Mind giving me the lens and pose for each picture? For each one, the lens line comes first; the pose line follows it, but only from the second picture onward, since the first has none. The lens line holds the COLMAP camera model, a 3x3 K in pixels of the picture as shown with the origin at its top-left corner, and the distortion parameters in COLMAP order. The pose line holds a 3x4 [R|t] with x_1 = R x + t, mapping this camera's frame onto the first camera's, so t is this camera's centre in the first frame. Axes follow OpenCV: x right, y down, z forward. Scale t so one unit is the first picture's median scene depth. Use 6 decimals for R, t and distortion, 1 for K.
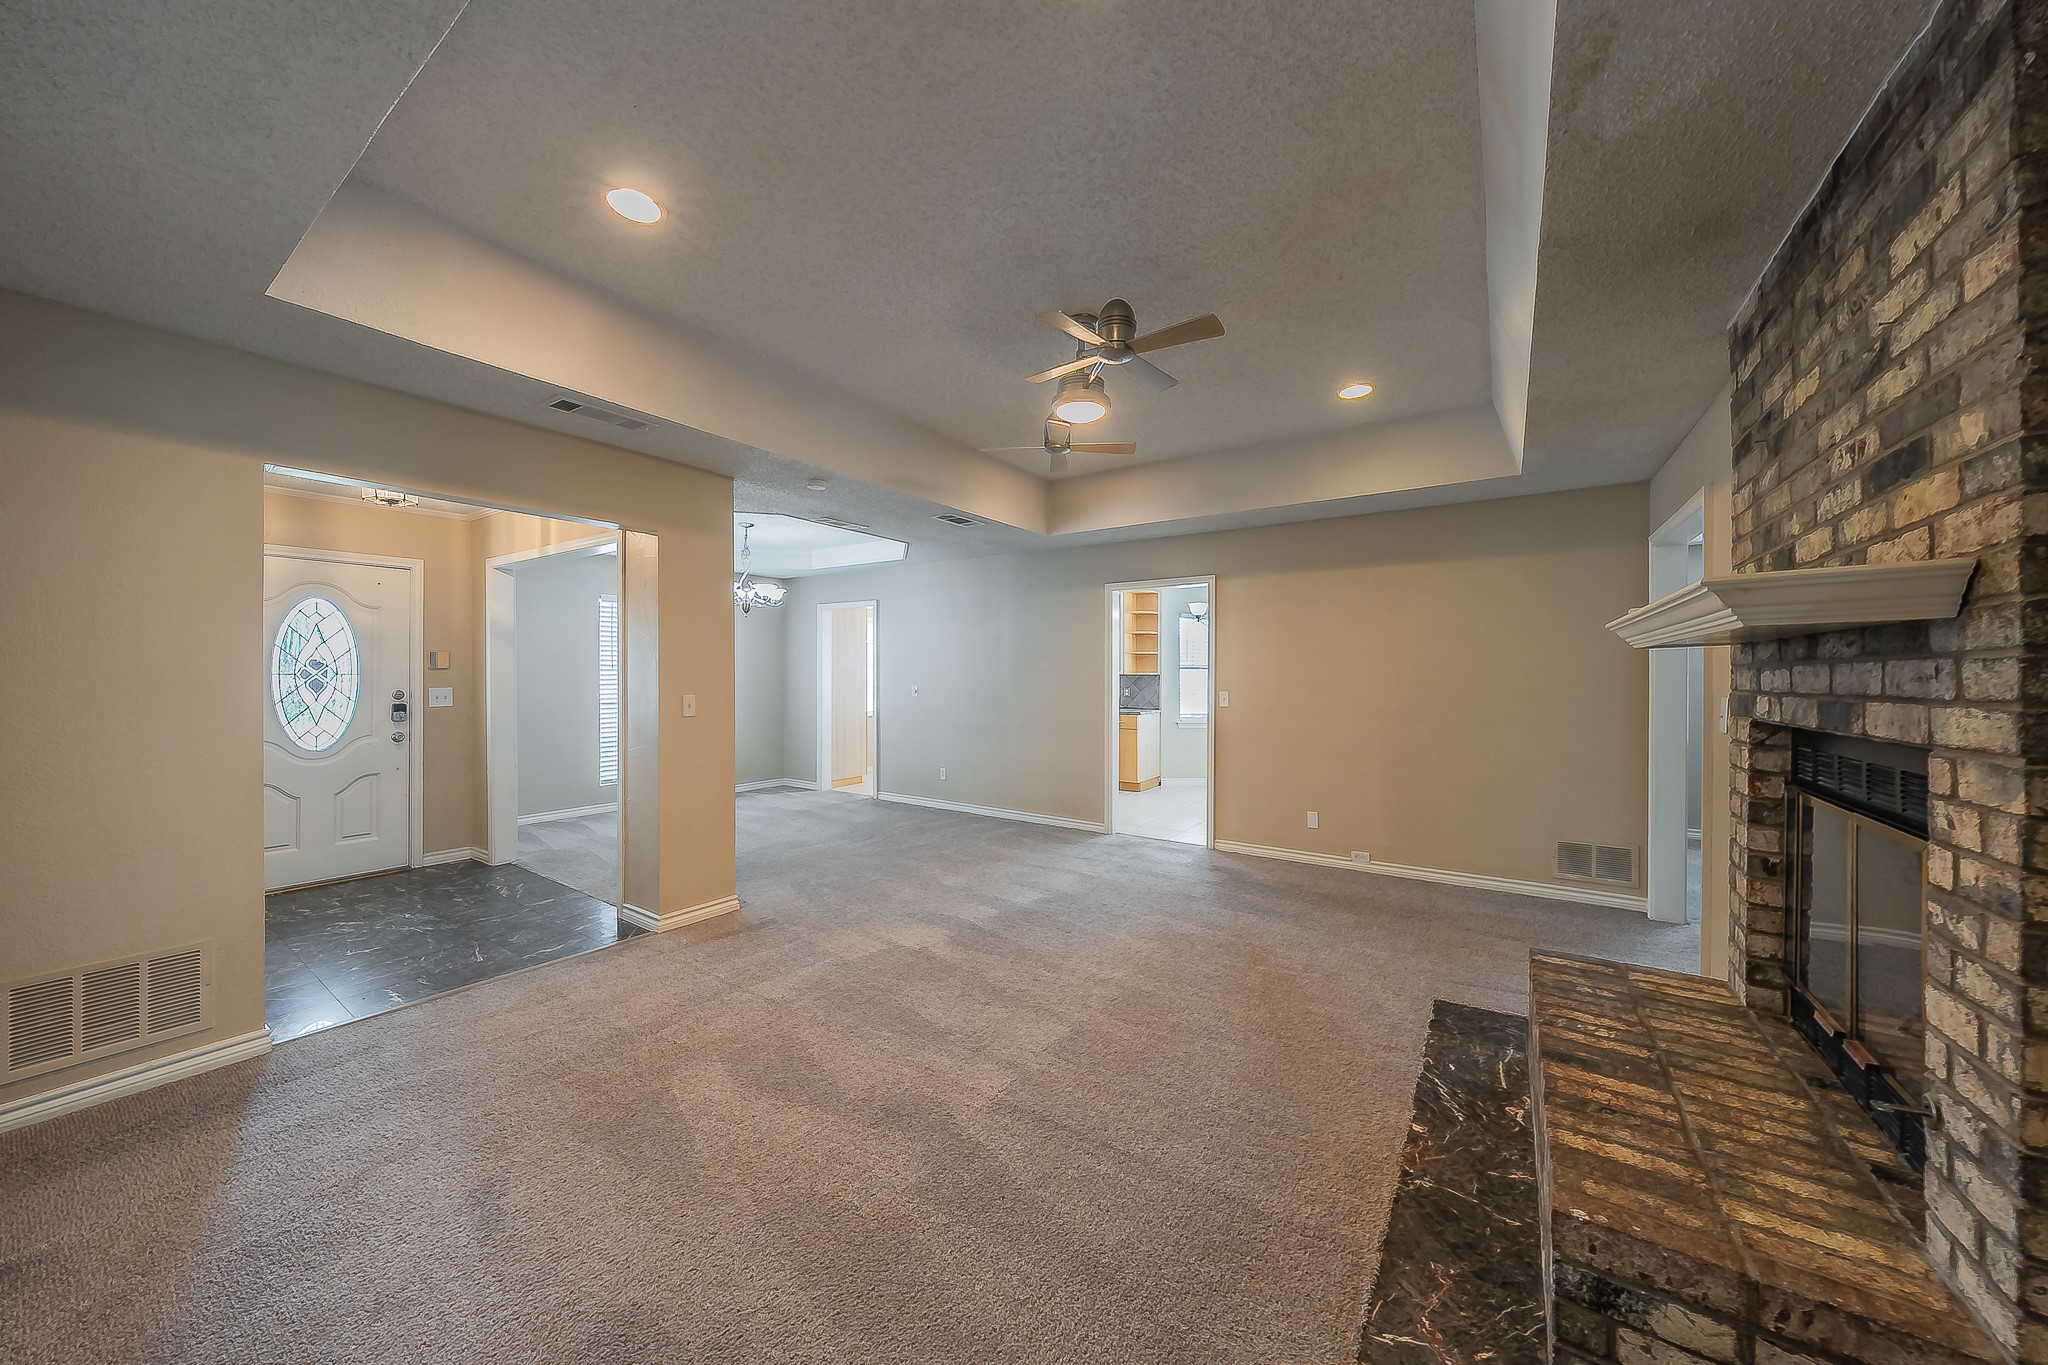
lens RADIAL K [[708.1, 0, 993.6], [0, 708.1, 672.5], [0, 0, 1]] dist [-0.000810, 0.000147]
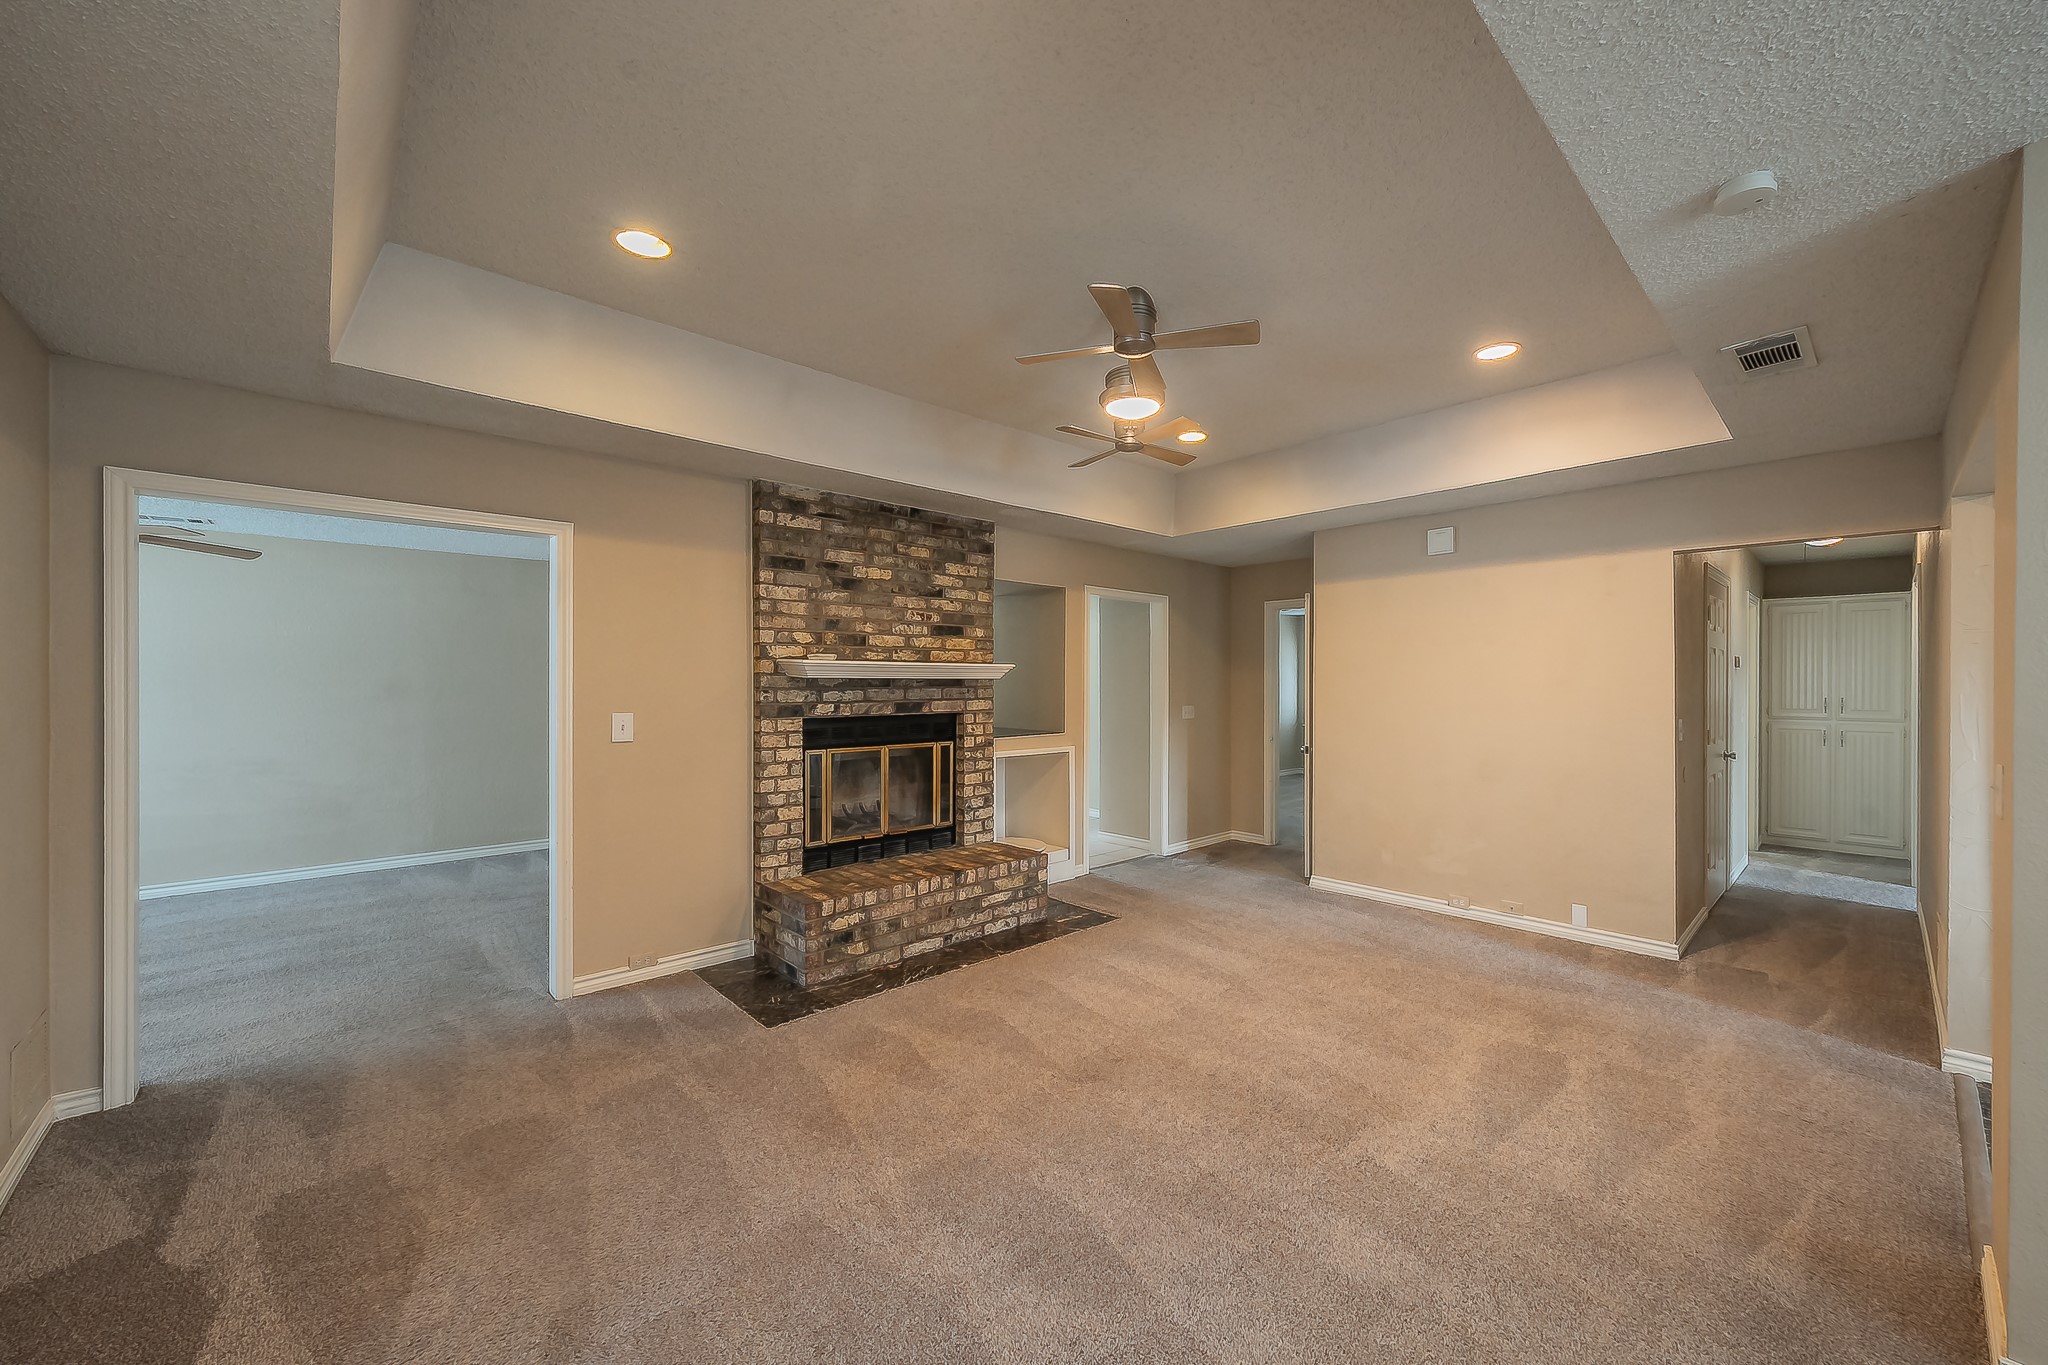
lens RADIAL K [[793.1, 0, 1076.1], [0, 793.1, 684.3], [0, 0, 1]] dist [0.001752, 0.000045]
pose [[-0.986975, -0.003574, 0.160837, 0.042137], [-0.003556, 0.999994, 0.000402, -0.023775], [-0.160837, -0.000176, -0.986981, 2.863491]]
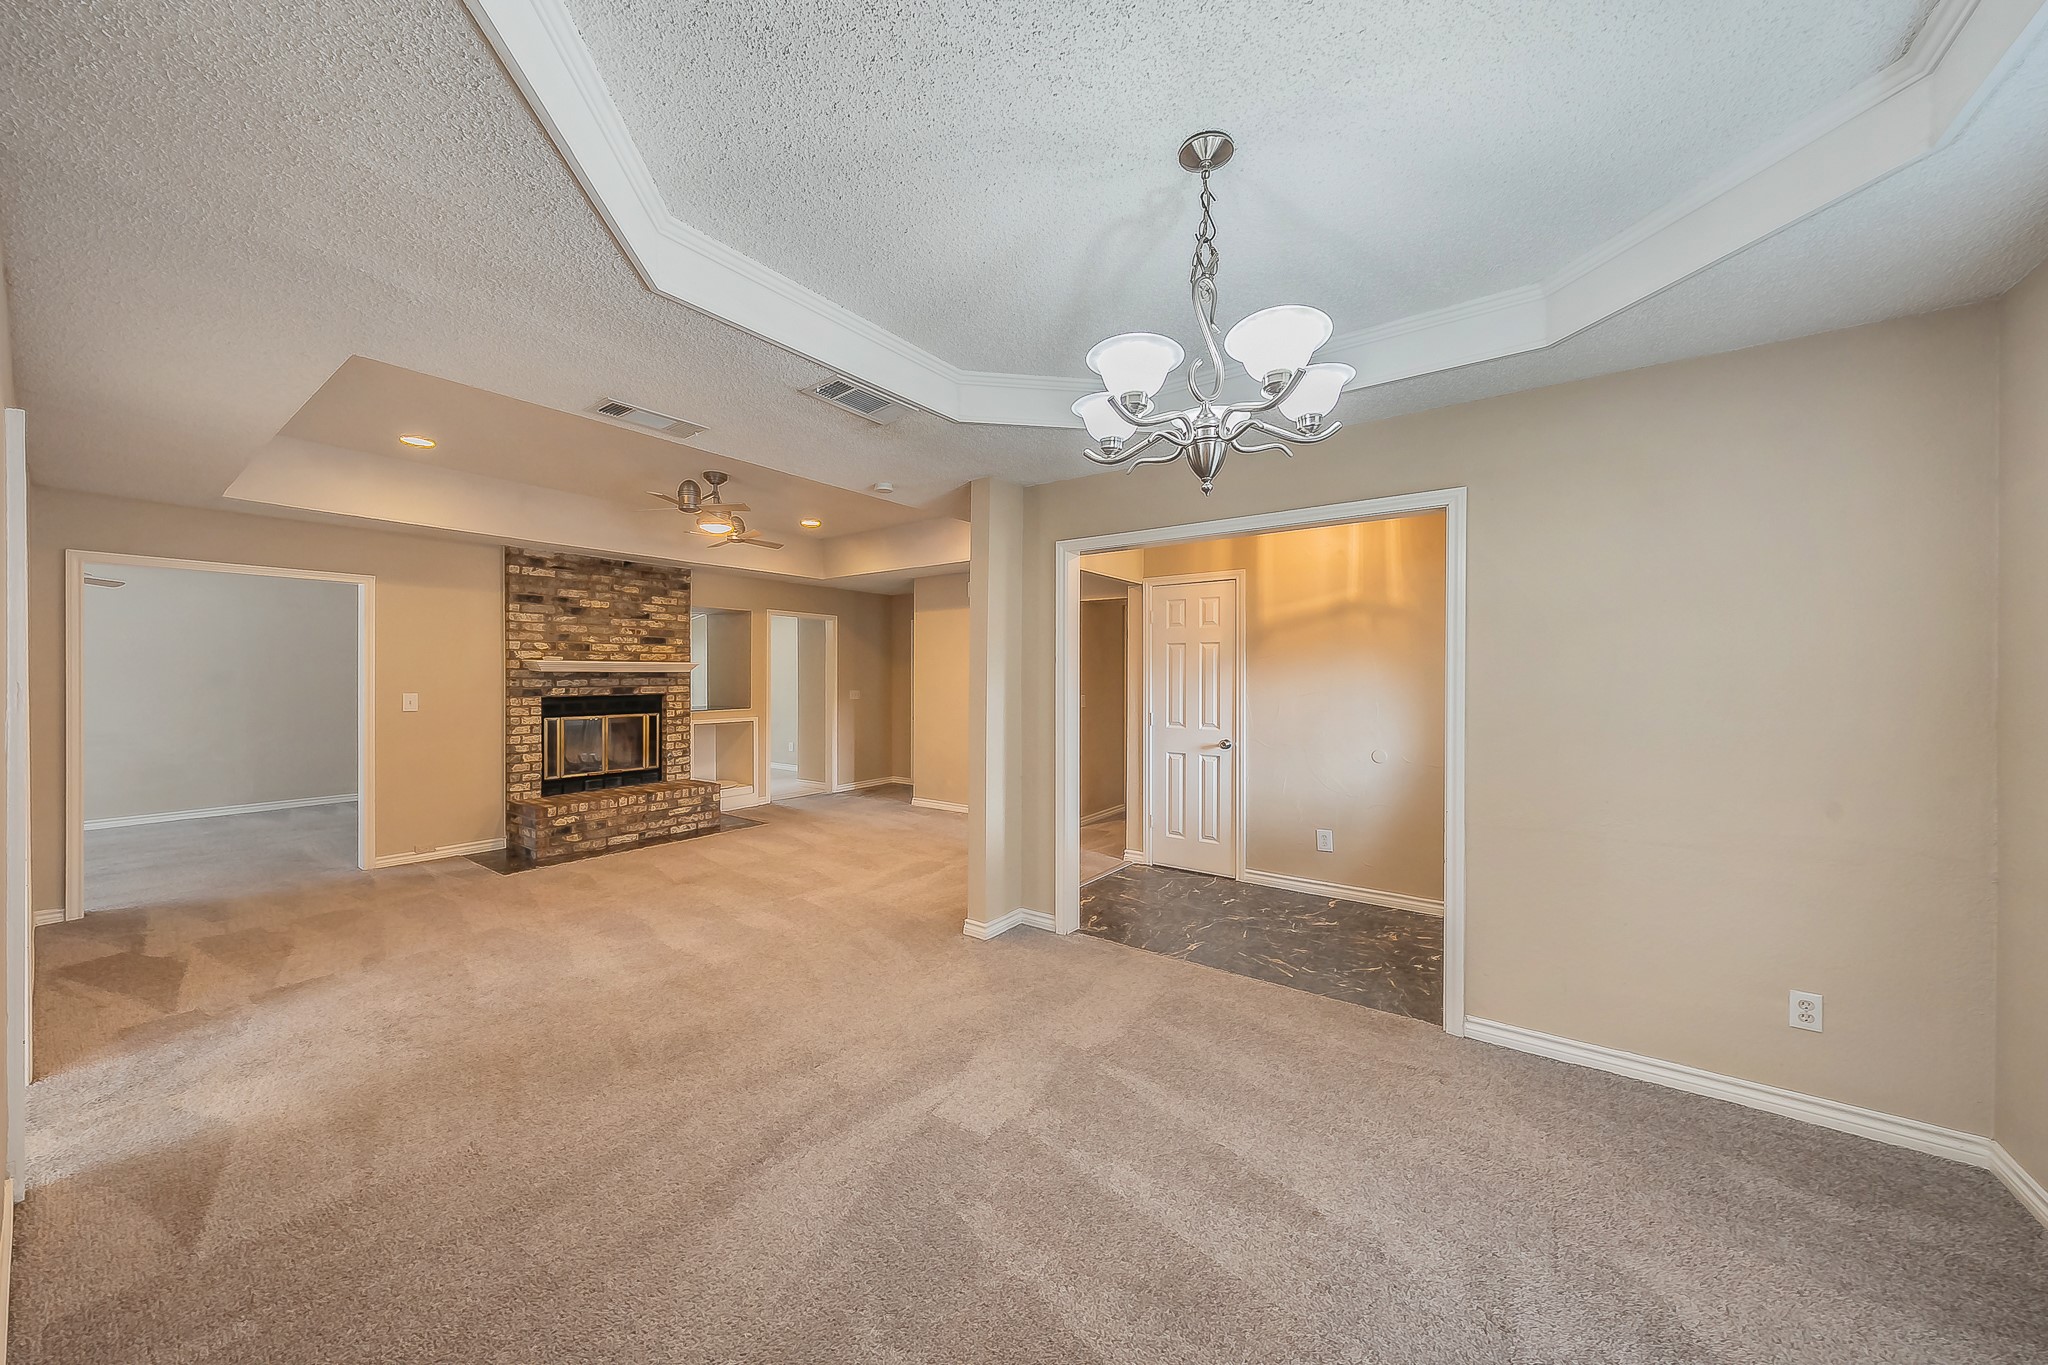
lens RADIAL K [[712.0, 0, 1019.9], [0, 712.0, 676.9], [0, 0, 1]] dist [-0.000892, 0.000478]
pose [[-0.999960, -0.003227, -0.008302, -0.834073], [-0.003229, 0.999995, 0.000208, -0.022042], [0.008301, 0.000235, -0.999966, 3.842443]]
